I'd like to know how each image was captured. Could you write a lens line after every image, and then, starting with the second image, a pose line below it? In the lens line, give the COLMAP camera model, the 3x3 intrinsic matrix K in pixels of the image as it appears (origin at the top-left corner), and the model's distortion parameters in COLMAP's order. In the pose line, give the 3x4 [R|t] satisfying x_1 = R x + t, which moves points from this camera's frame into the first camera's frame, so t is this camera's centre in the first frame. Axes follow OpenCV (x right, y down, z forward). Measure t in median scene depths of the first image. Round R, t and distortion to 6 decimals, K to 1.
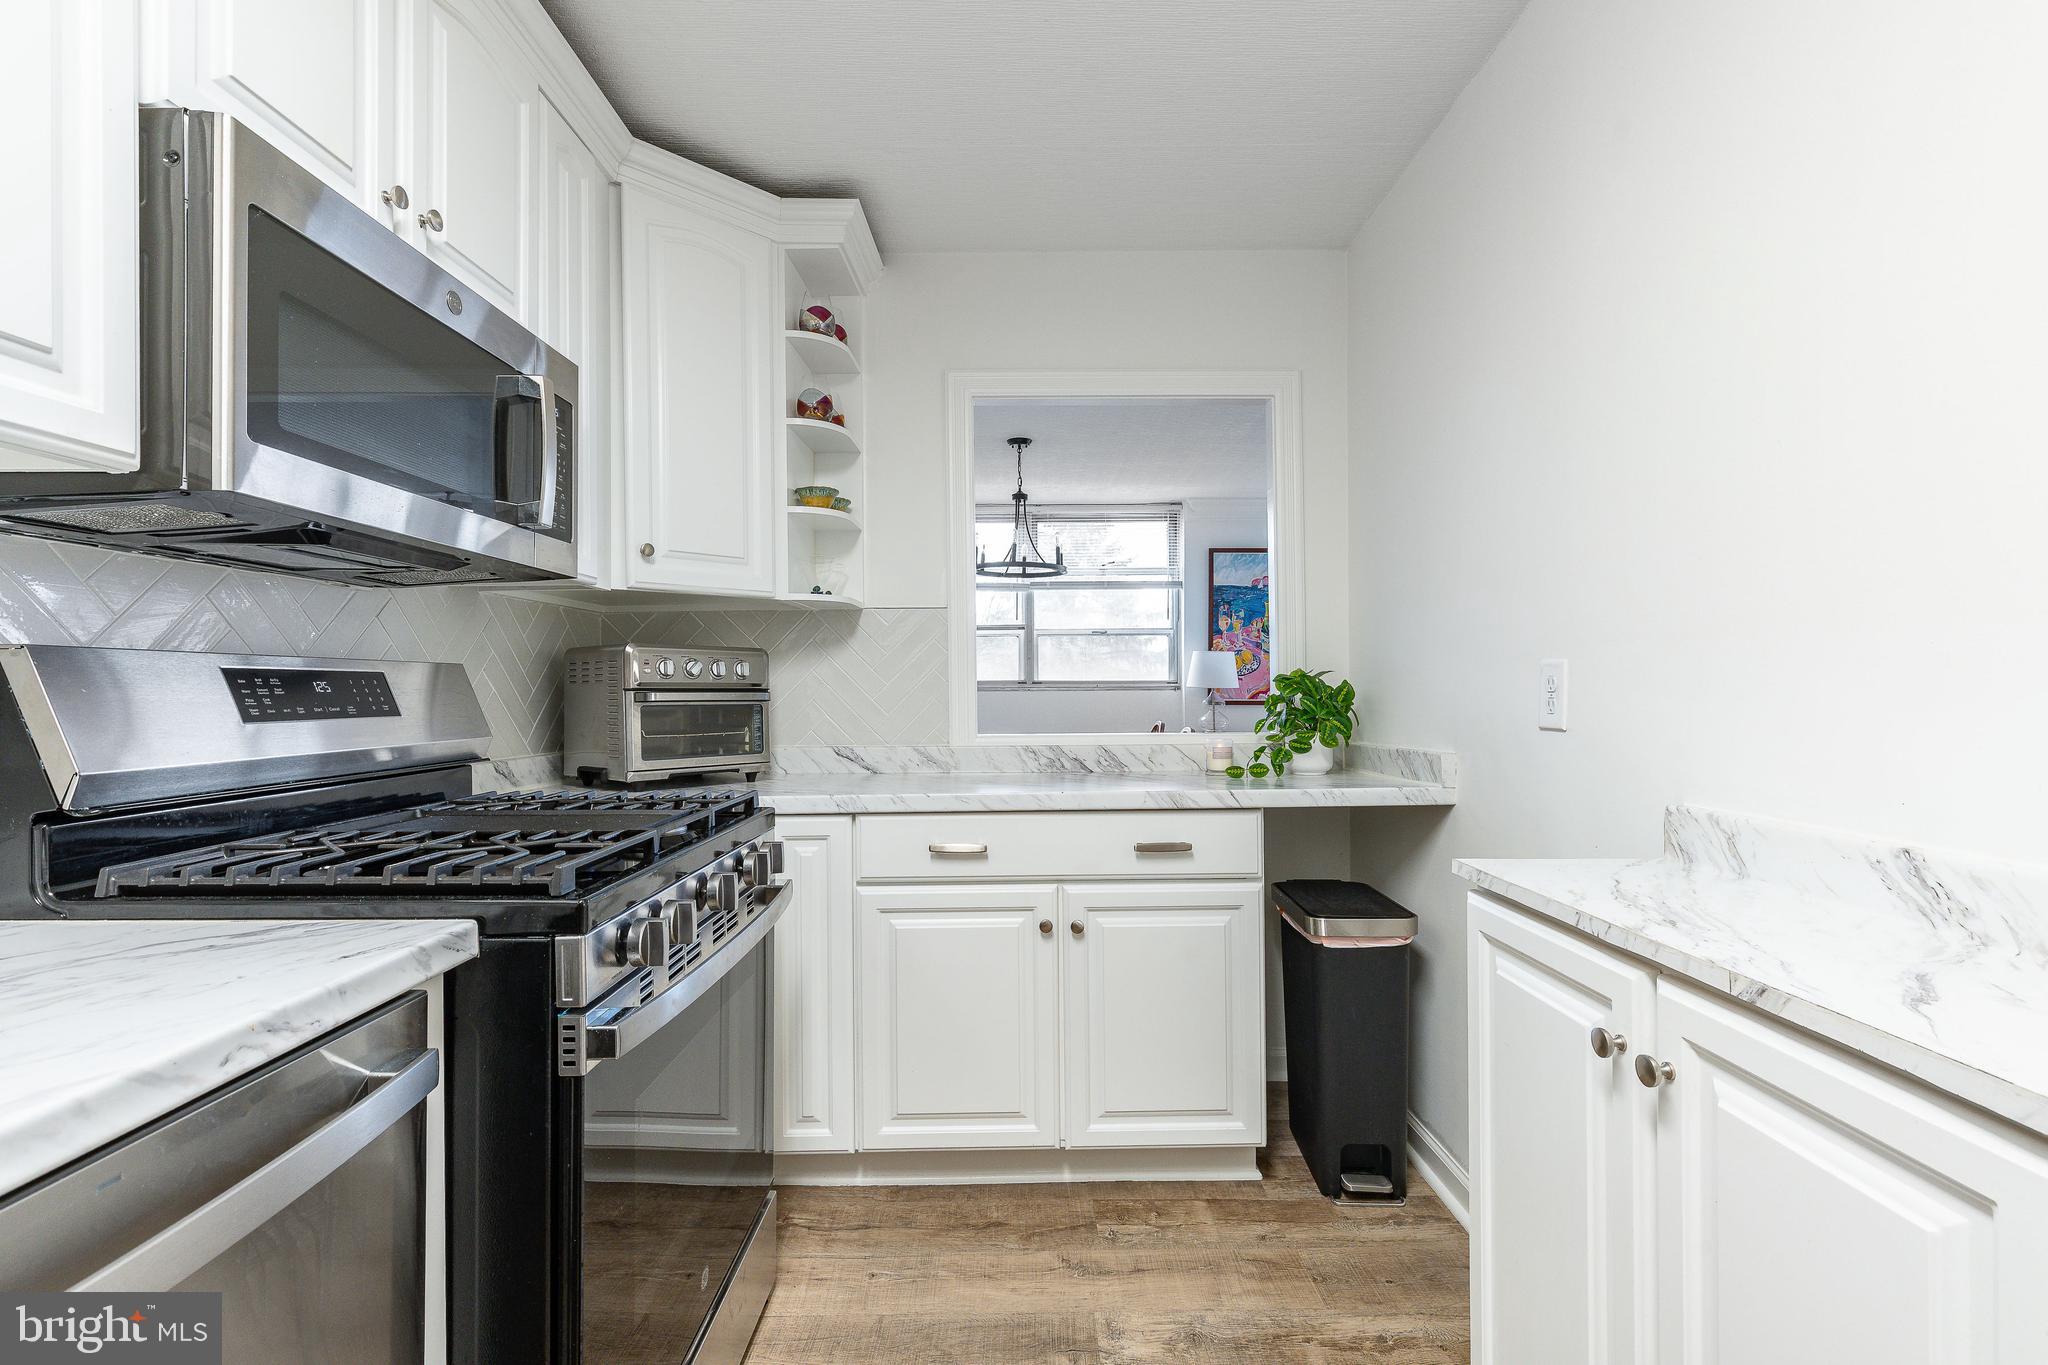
lens RADIAL K [[919.6, 0, 1023.4], [0, 919.6, 687.6], [0, 0, 1]] dist [0.001353, -0.000313]
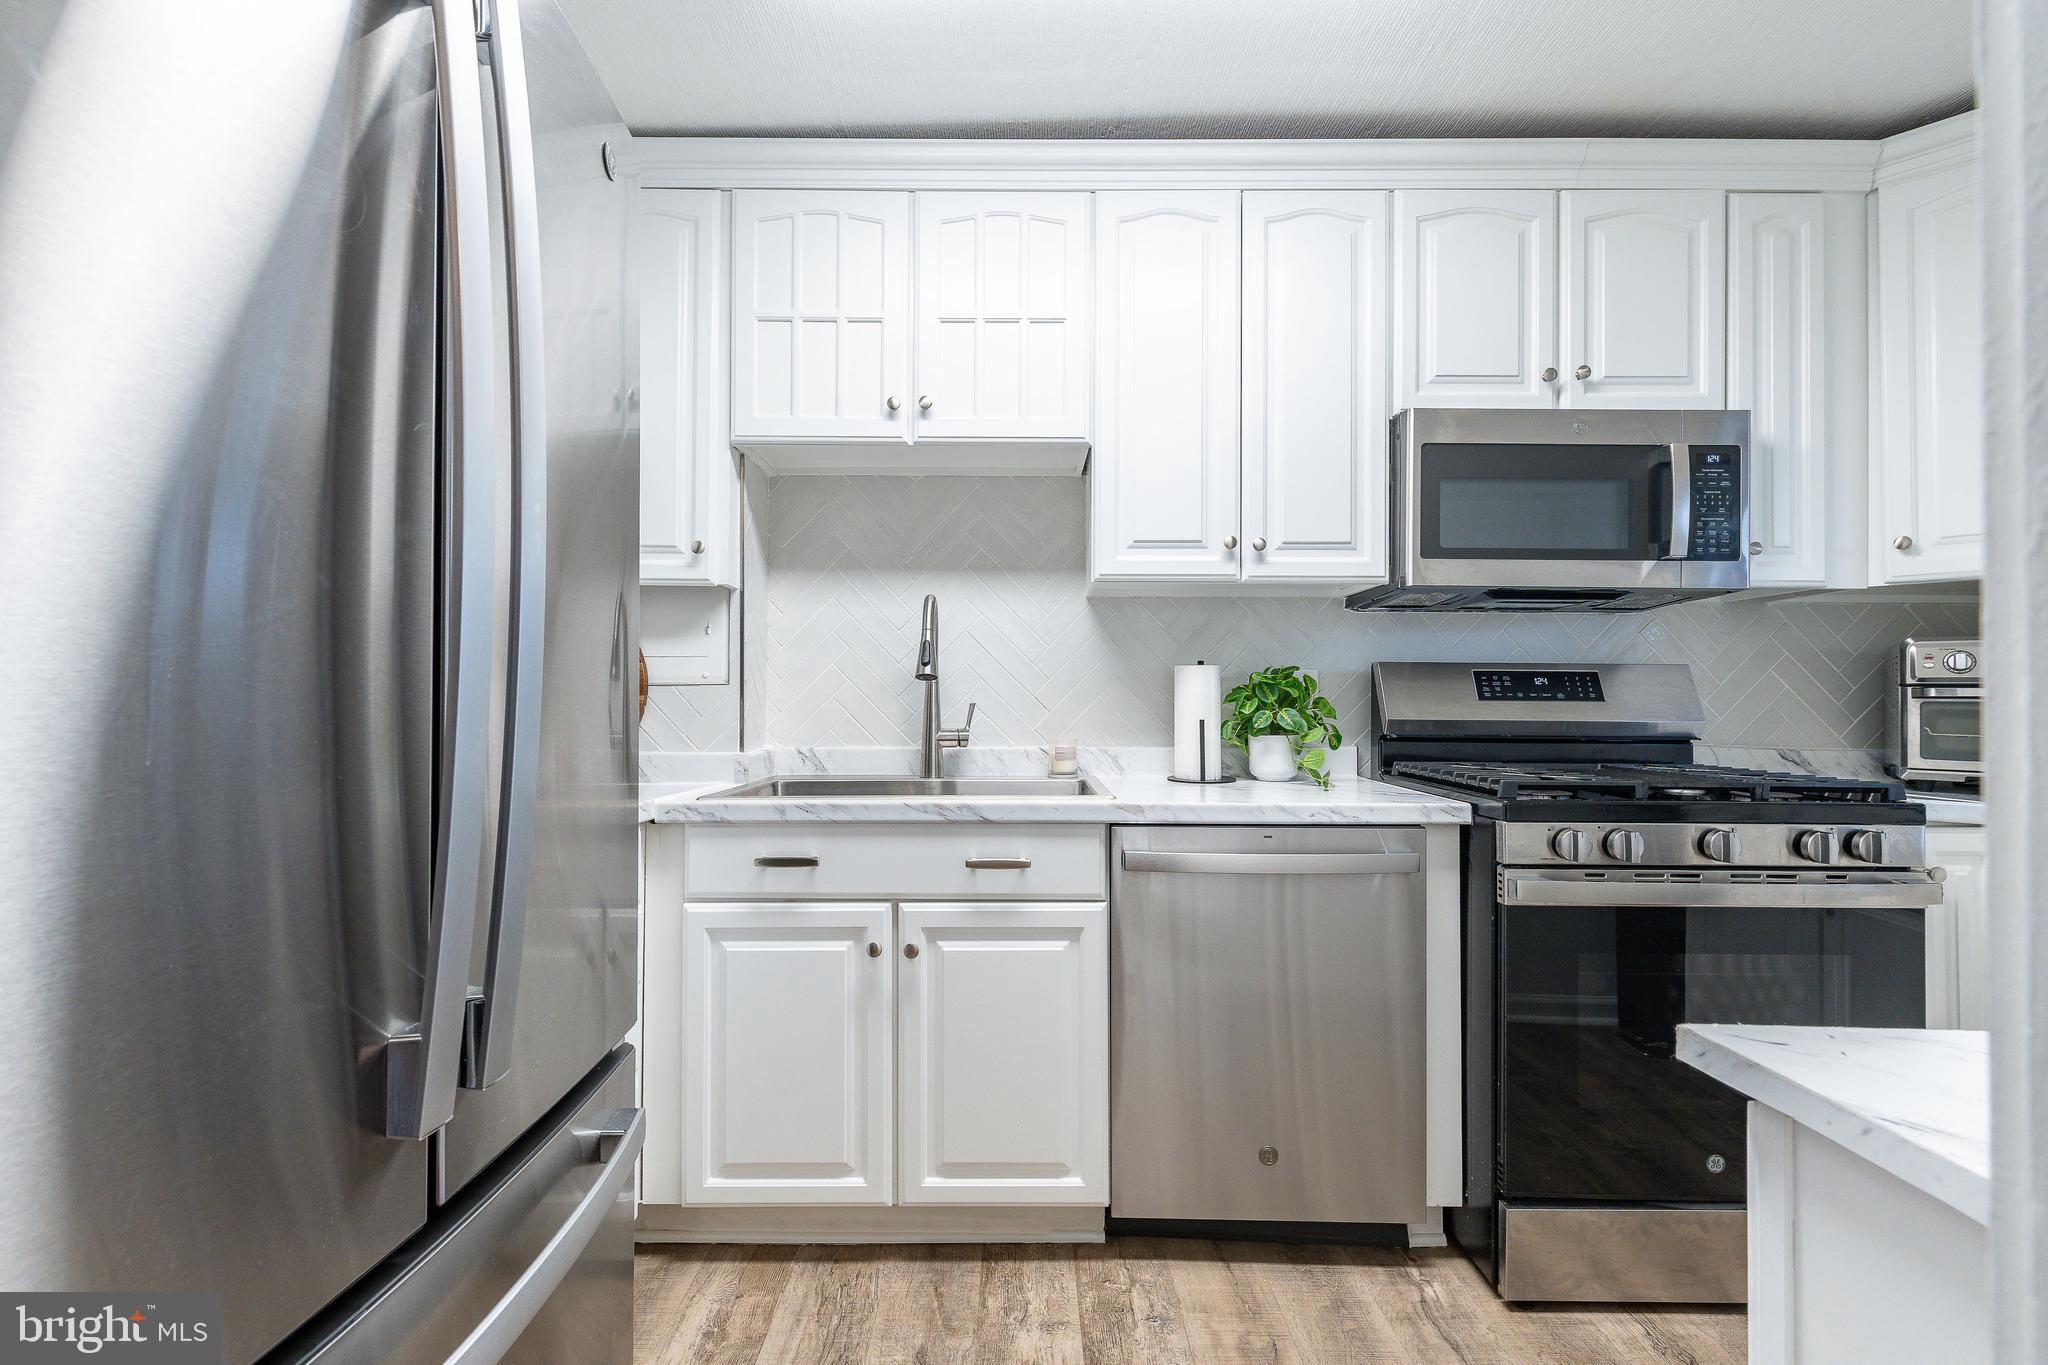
lens RADIAL K [[919.6, 0, 1023.4], [0, 919.6, 687.6], [0, 0, 1]] dist [0.001353, -0.000313]
pose [[0.019997, -0.006947, -0.999776, 0.949917], [-0.006507, 0.999954, -0.007078, 0.031337], [0.999779, 0.006647, 0.019951, 0.054114]]
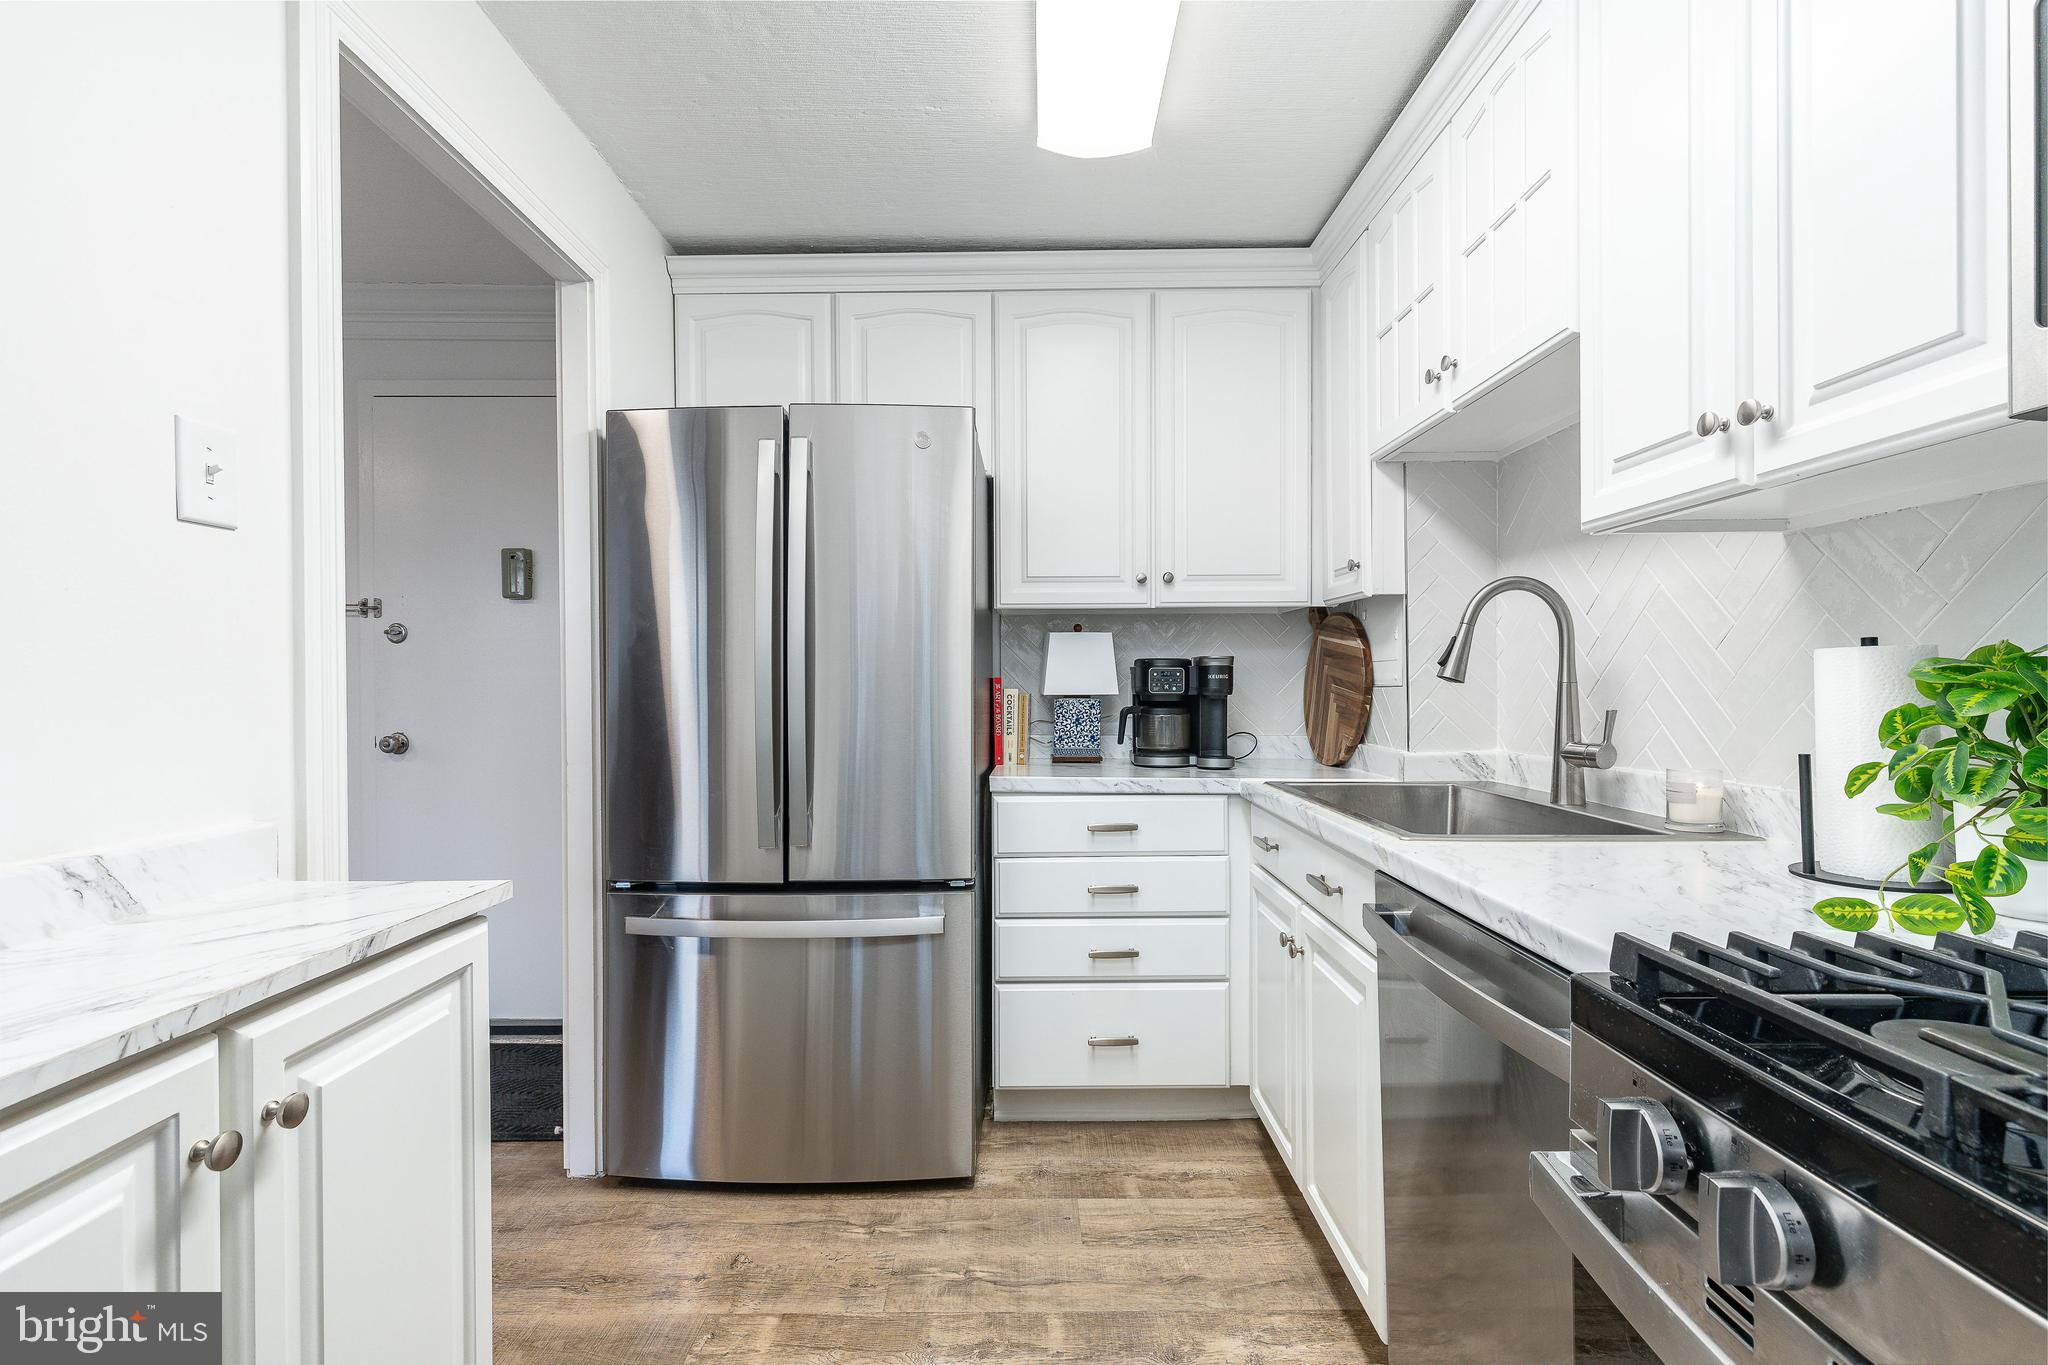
lens RADIAL K [[919.6, 0, 1023.4], [0, 919.6, 687.6], [0, 0, 1]] dist [0.001353, -0.000313]
pose [[-0.999955, 0.009012, 0.002980, -0.037950], [0.009029, 0.999943, 0.005640, -0.001887], [-0.002929, 0.005667, -0.999980, 1.354594]]
